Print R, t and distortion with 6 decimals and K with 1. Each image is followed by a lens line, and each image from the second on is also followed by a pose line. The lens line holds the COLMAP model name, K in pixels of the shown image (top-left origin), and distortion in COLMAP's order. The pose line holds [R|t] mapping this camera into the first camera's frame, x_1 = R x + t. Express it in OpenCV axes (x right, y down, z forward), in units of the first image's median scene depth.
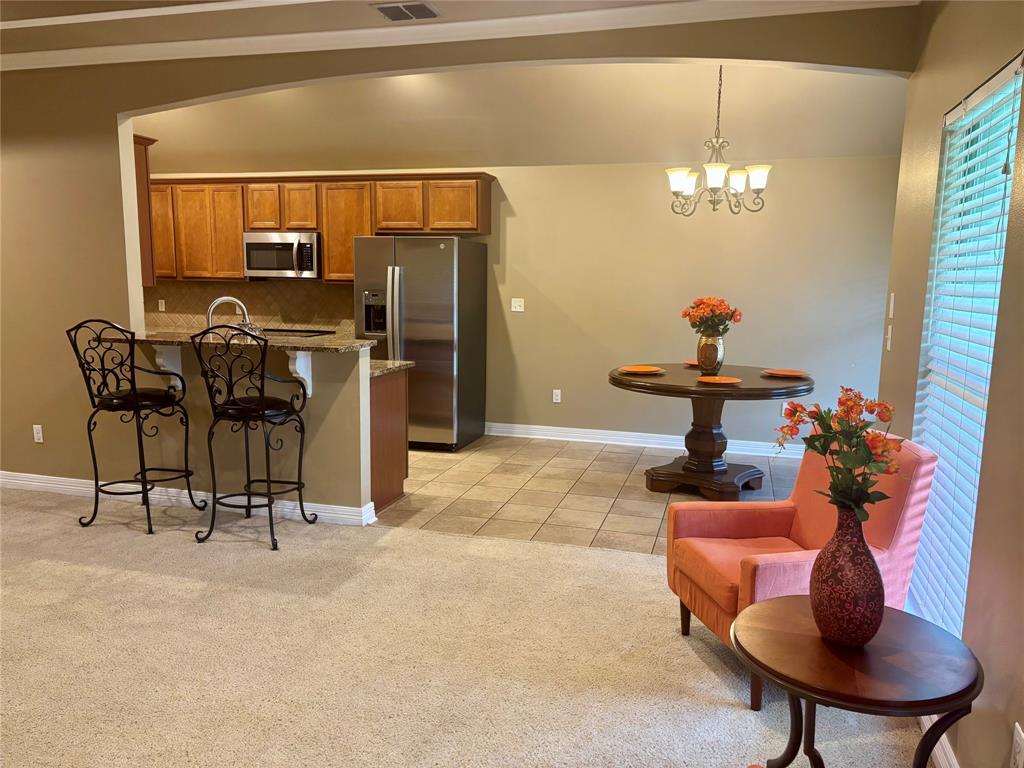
lens RADIAL K [[773.0, 0, 521.3], [0, 773.0, 384.7], [0, 0, 1]] dist [0.048102, -0.050086]
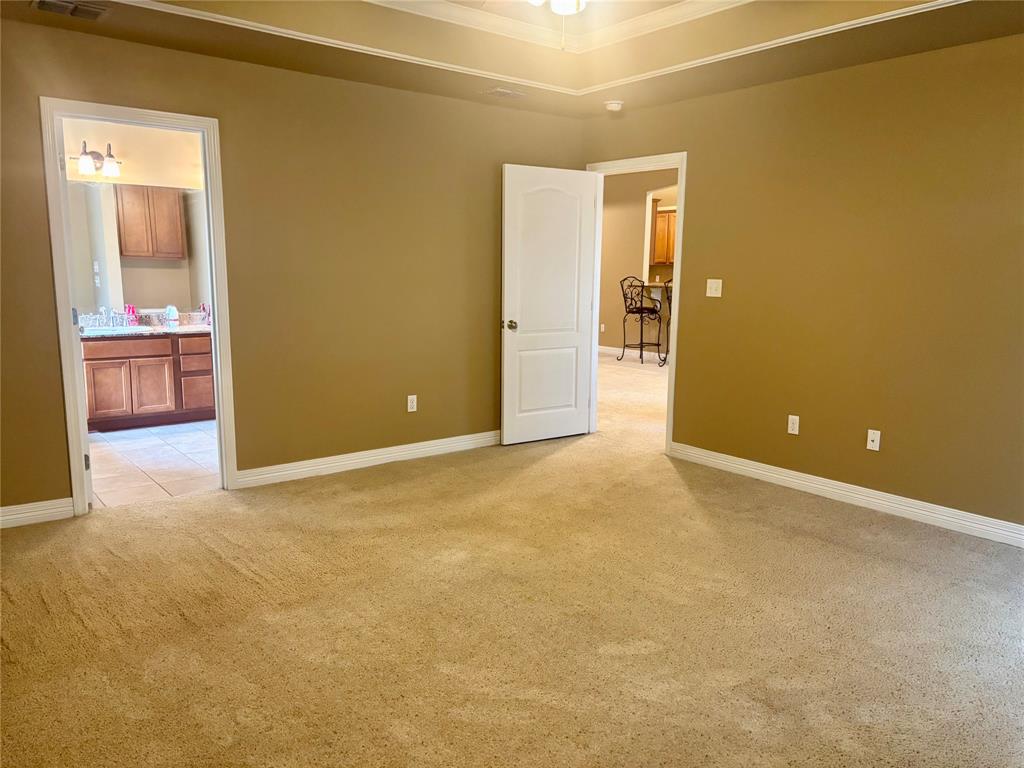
lens RADIAL K [[773.0, 0, 518.5], [0, 773.0, 385.6], [0, 0, 1]] dist [0.048102, -0.050086]
pose [[0.817470, 0.094669, -0.568138, 0.604328], [-0.090483, 0.995260, 0.035649, 0.206248], [0.568820, 0.022265, 0.822161, -1.238096]]
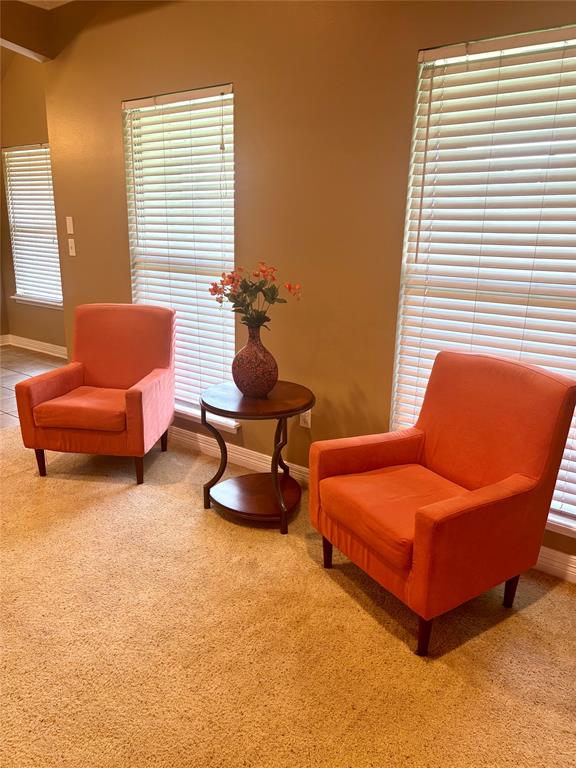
lens RADIAL K [[579.8, 0, 285.9], [0, 579.8, 380.3], [0, 0, 1]] dist [0.048102, -0.050086]
pose [[0.372168, -0.259421, 0.891174, -0.295556], [0.118774, 0.965563, 0.231473, -0.015209], [-0.920534, 0.019702, 0.390164, 0.122925]]
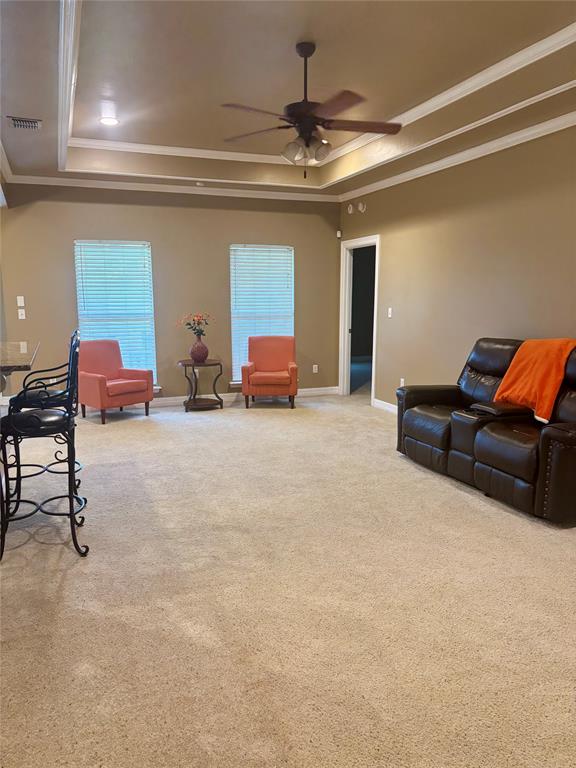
lens RADIAL K [[579.8, 0, 288.0], [0, 579.8, 383.8], [0, 0, 1]] dist [0.048102, -0.050086]
pose [[-0.590163, -0.143500, 0.794427, -1.035712], [0.098915, 0.963806, 0.247577, -0.148476], [-0.801201, 0.224692, -0.554609, 0.931376]]
